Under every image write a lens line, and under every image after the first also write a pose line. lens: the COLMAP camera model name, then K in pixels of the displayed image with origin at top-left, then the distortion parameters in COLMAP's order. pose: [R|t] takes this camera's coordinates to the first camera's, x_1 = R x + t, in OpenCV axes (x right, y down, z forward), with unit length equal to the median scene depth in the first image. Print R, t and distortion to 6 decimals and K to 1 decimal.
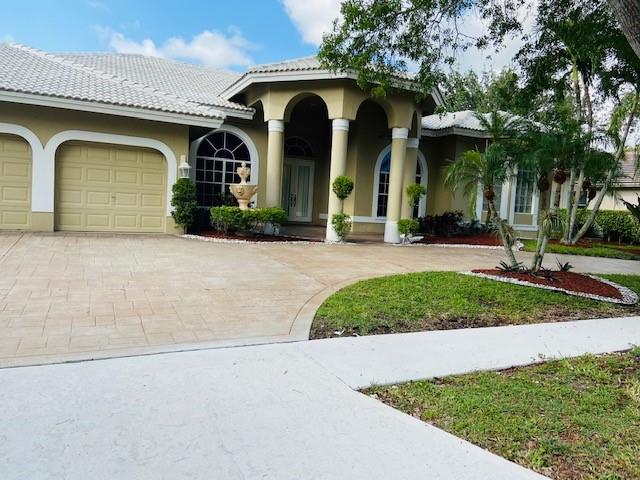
lens RADIAL K [[495.3, 0, 320.0], [0, 495.3, 240.0], [0, 0, 1]] dist [0.000440, -0.000244]
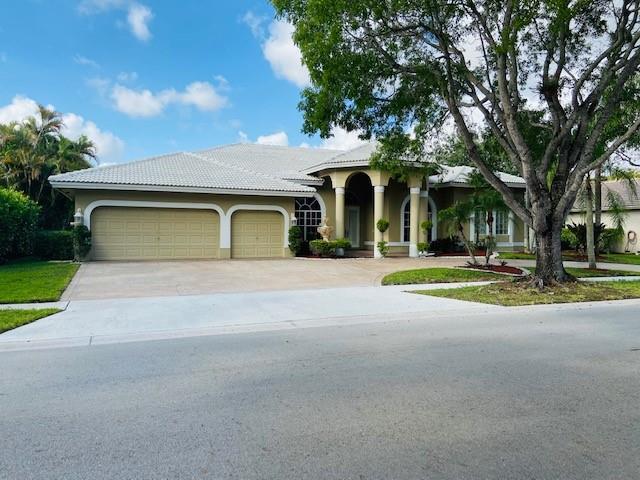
lens RADIAL K [[495.3, 0, 320.0], [0, 495.3, 240.0], [0, 0, 1]] dist [0.000440, -0.000244]
pose [[0.997254, -0.050530, -0.054149, -0.075836], [0.047368, 0.997182, -0.058167, 0.030528], [0.056935, 0.055443, 0.996837, -0.679011]]
